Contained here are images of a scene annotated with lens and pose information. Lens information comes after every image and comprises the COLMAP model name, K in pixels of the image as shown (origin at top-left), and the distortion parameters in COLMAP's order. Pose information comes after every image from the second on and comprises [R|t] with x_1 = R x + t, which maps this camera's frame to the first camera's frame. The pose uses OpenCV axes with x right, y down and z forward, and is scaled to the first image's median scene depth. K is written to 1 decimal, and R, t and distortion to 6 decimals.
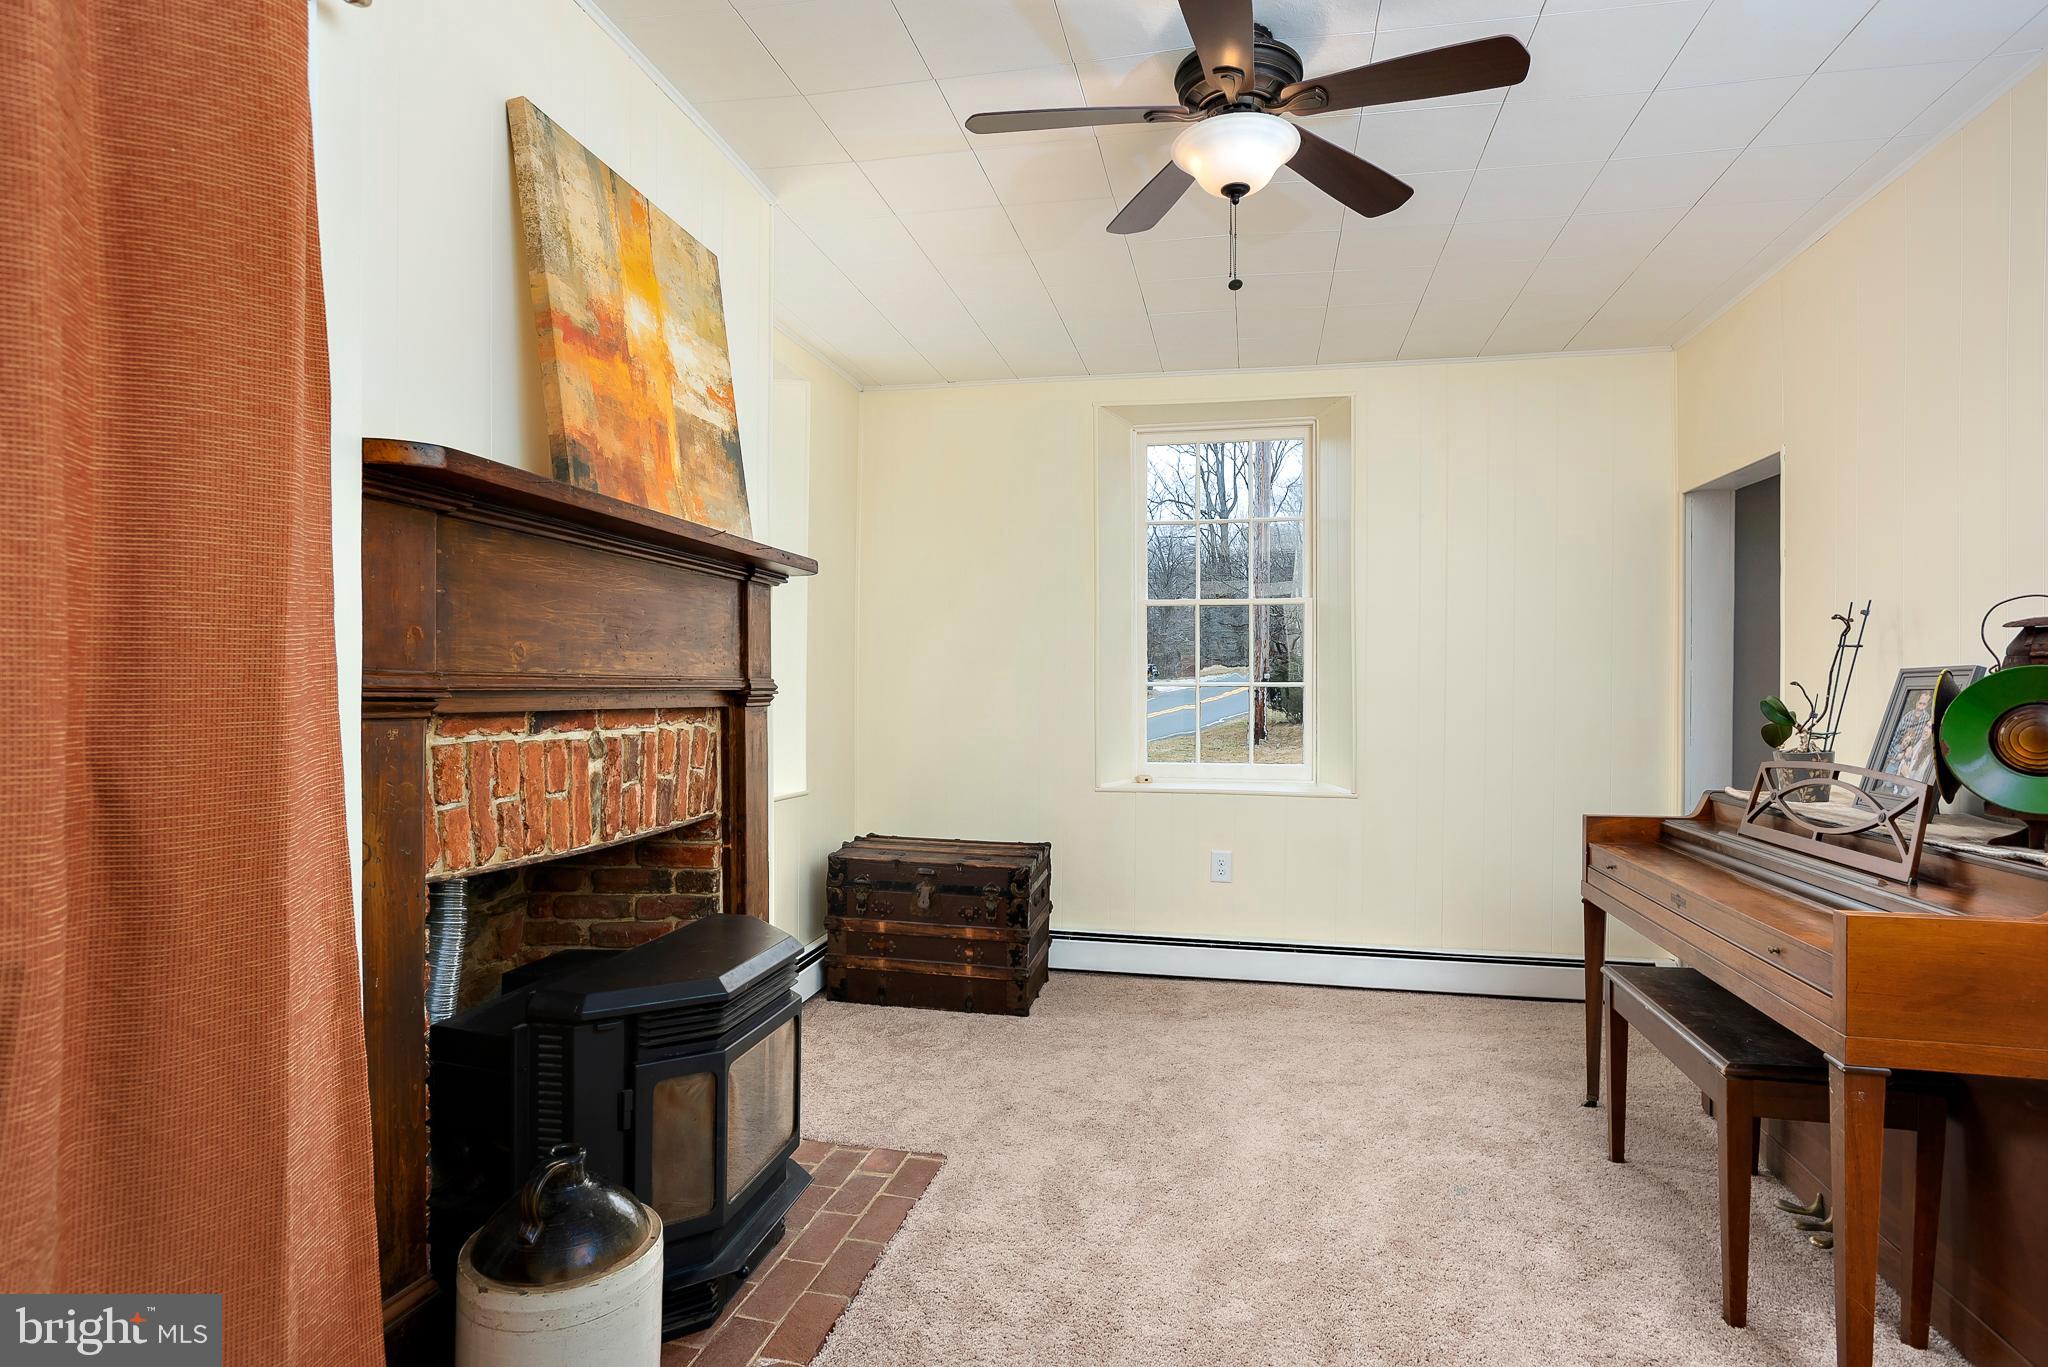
lens RADIAL K [[1071.8, 0, 1024.0], [0, 1071.8, 683.5], [0, 0, 1]] dist [-0.004367, 0.000142]
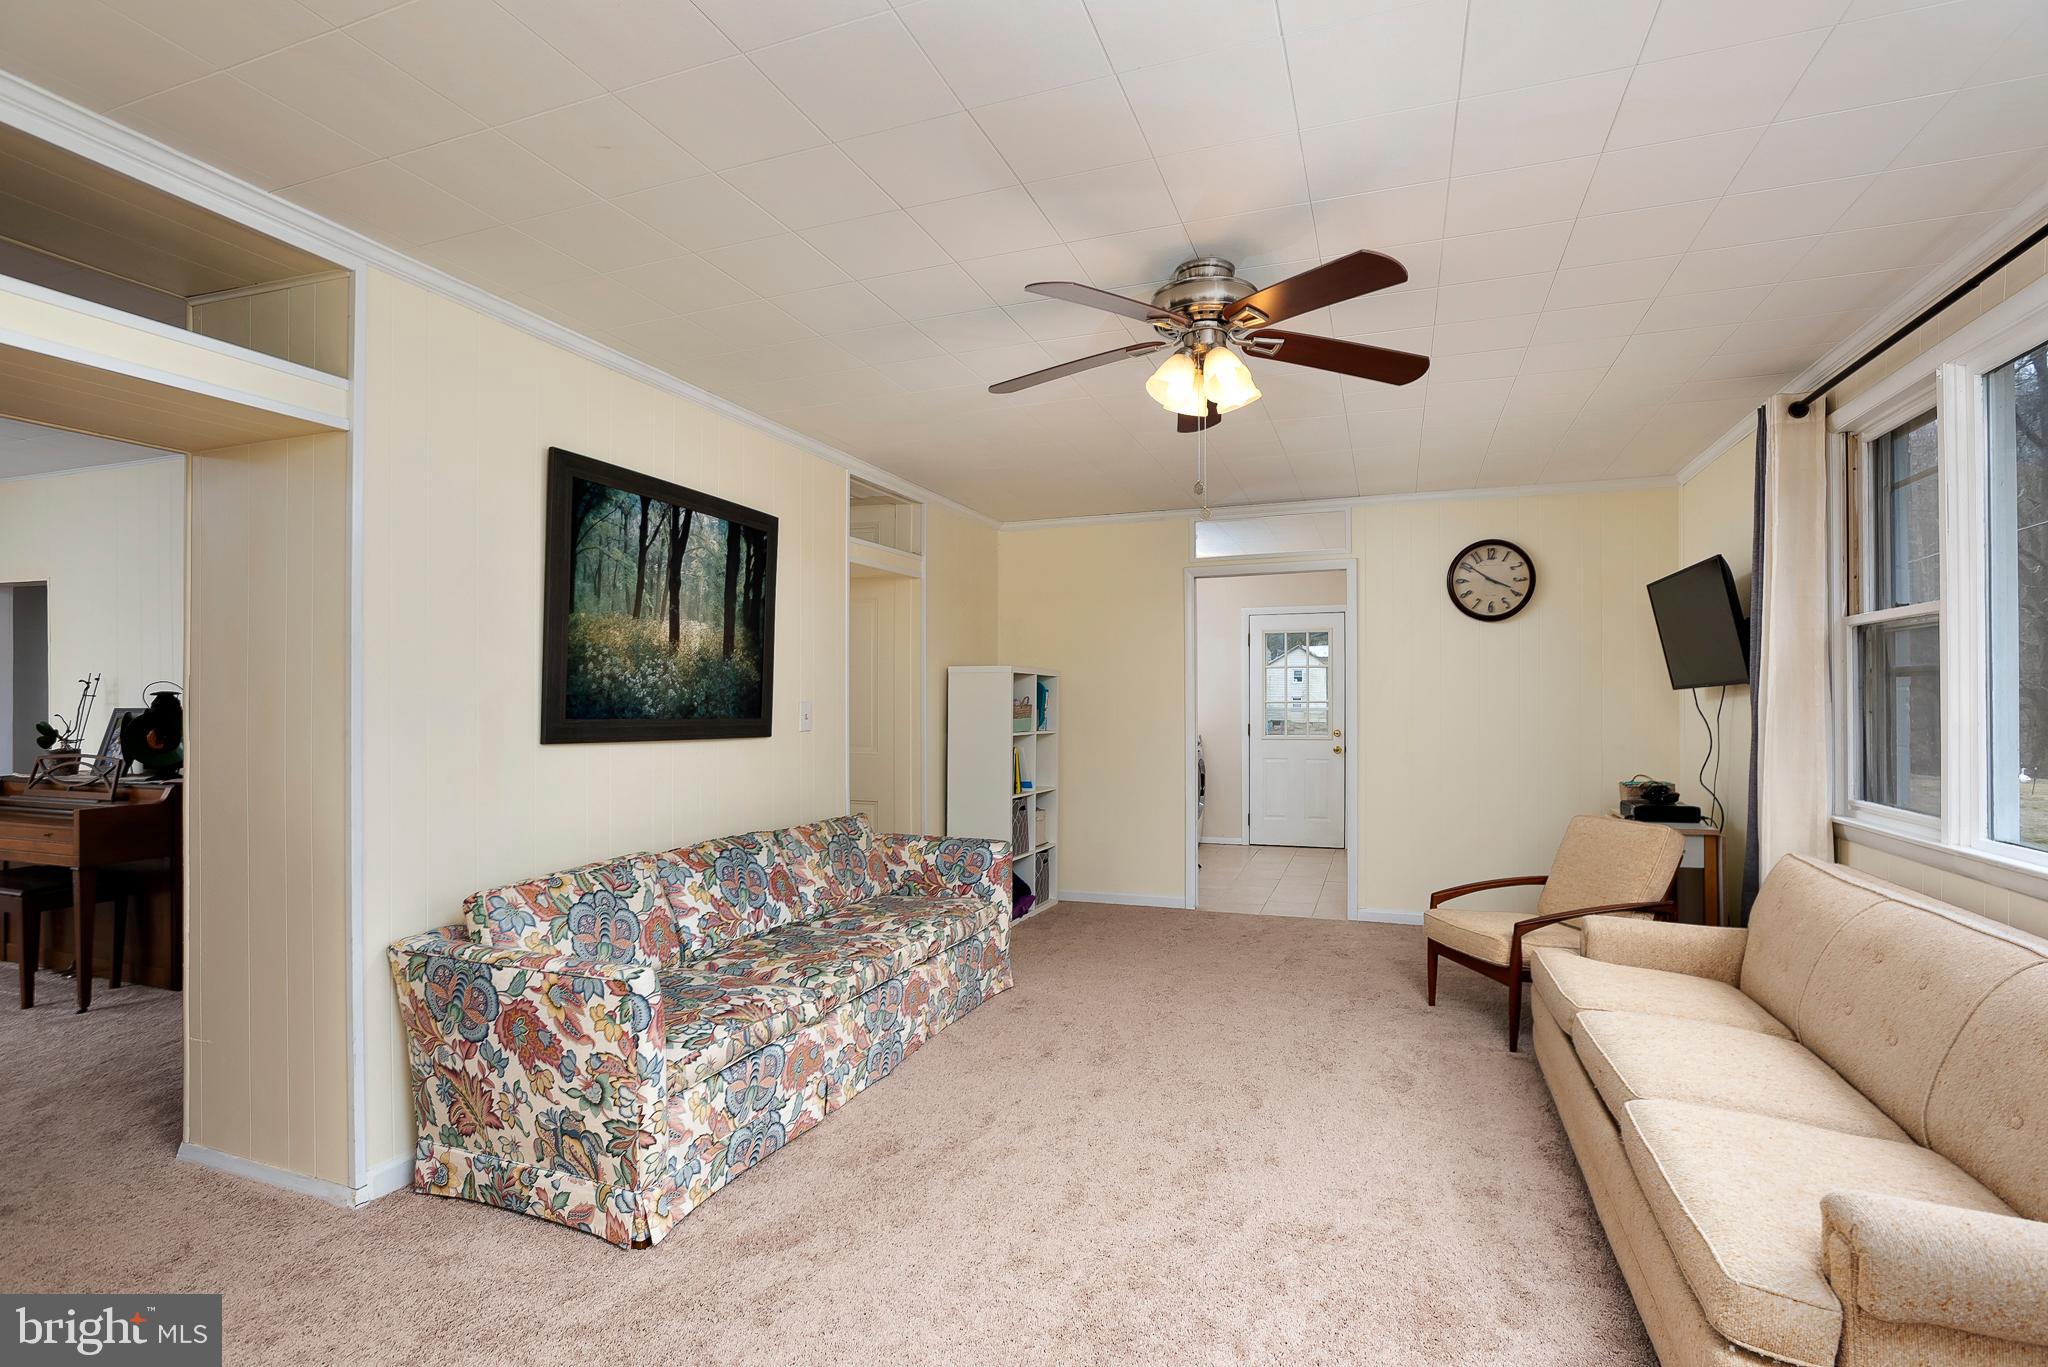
lens RADIAL K [[982.9, 0, 1040.2], [0, 982.9, 693.8], [0, 0, 1]] dist [-0.049135, 0.020405]
pose [[0.146562, -0.007249, 0.989175, -0.727058], [-0.006833, 0.999942, 0.008340, -0.064658], [-0.989178, -0.007981, 0.146504, -1.012876]]
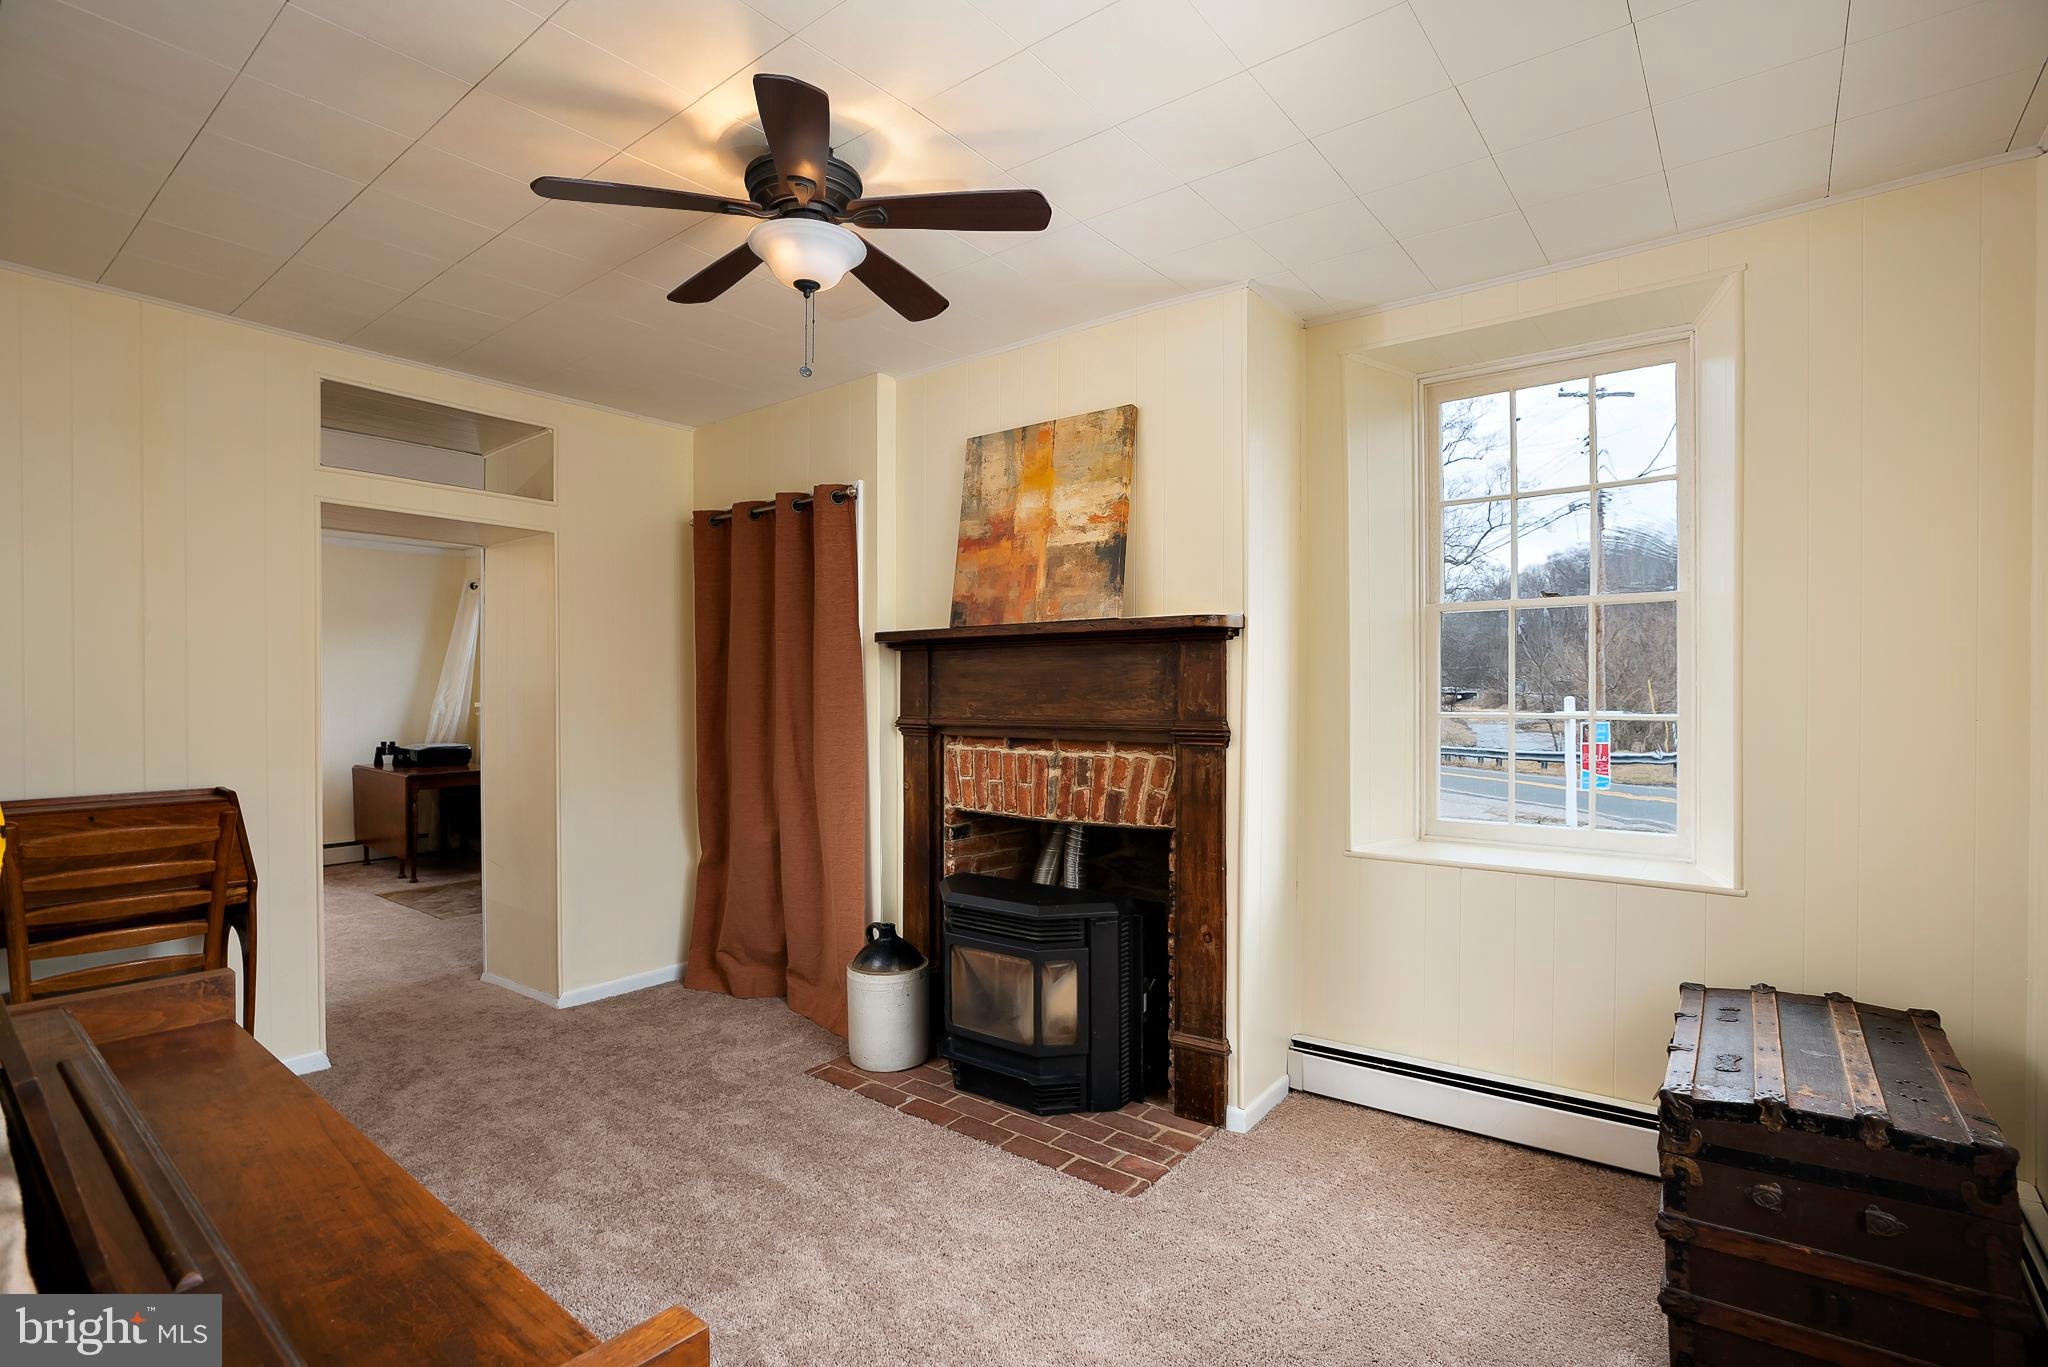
lens RADIAL K [[982.9, 0, 1040.2], [0, 982.9, 693.8], [0, 0, 1]] dist [-0.049135, 0.020405]
pose [[-0.444610, -0.005923, -0.895705, 0.992798], [0.003527, 0.999959, -0.008363, -0.033470], [0.895717, -0.006877, -0.444571, 1.675826]]
